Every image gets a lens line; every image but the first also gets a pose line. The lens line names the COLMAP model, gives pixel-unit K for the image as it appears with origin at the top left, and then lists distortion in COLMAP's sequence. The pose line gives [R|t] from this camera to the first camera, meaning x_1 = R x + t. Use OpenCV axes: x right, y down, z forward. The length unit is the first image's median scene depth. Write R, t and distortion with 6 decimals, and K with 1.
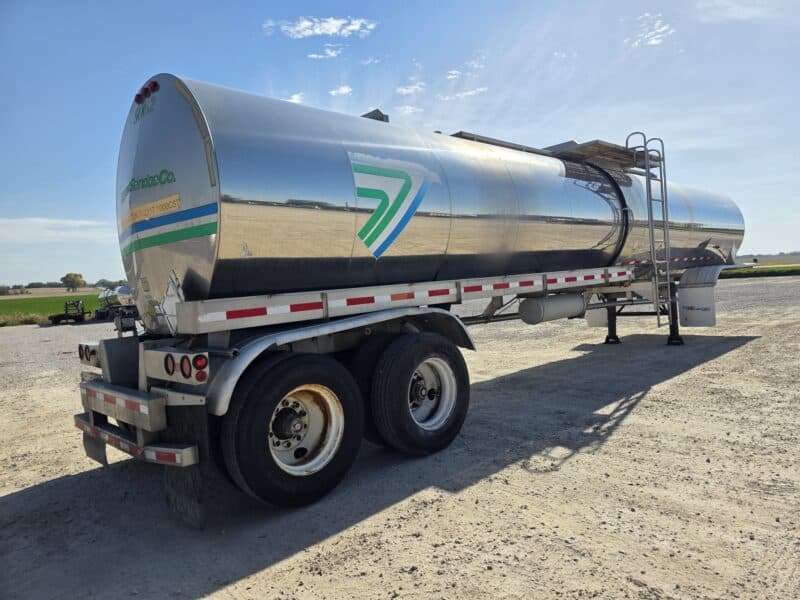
lens RADIAL K [[527.6, 0, 400.0], [0, 527.6, 300.0], [0, 0, 1]] dist [0.073181, -0.071229]
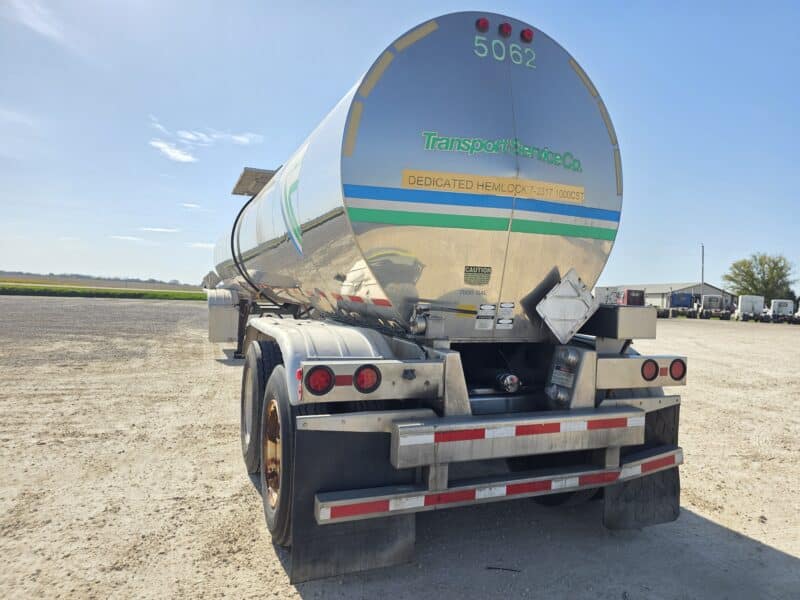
lens RADIAL K [[527.6, 0, 400.0], [0, 527.6, 300.0], [0, 0, 1]] dist [0.073181, -0.071229]
pose [[0.371657, 0.074849, 0.925348, -1.045909], [-0.043420, 0.997055, -0.063210, 0.050597], [-0.927354, -0.016686, 0.373813, 0.725854]]
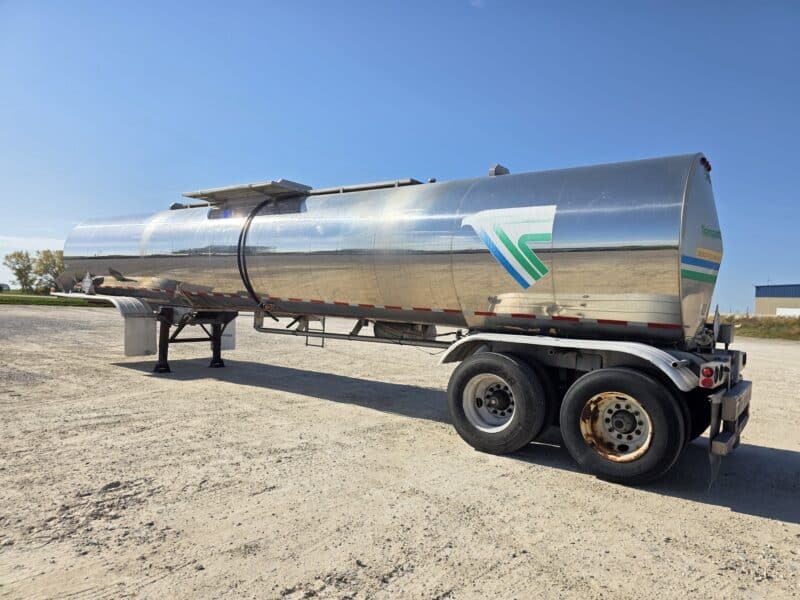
lens RADIAL K [[527.6, 0, 400.0], [0, 527.6, 300.0], [0, 0, 1]] dist [0.073181, -0.071229]
pose [[-0.087304, 0.058805, 0.994445, -1.444827], [-0.001060, 0.998250, -0.059123, 0.025952], [-0.996181, -0.006215, -0.087089, 1.596272]]
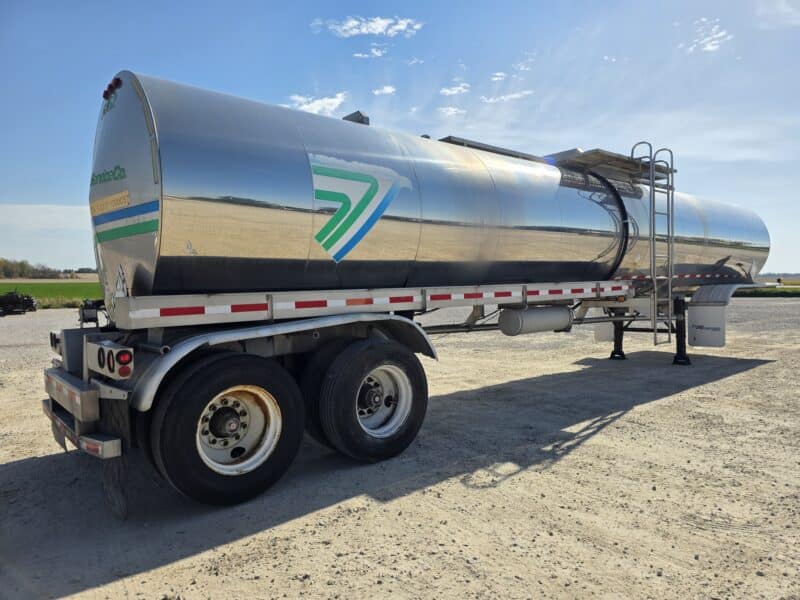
lens RADIAL K [[527.1, 0, 399.2], [0, 527.1, 308.7], [0, 0, 1]] dist [0.064188, -0.064751]
pose [[0.996519, 0.050983, -0.065956, 0.136109], [-0.050072, 0.998627, 0.015389, -0.011744], [0.066650, -0.012033, 0.997704, 0.014322]]
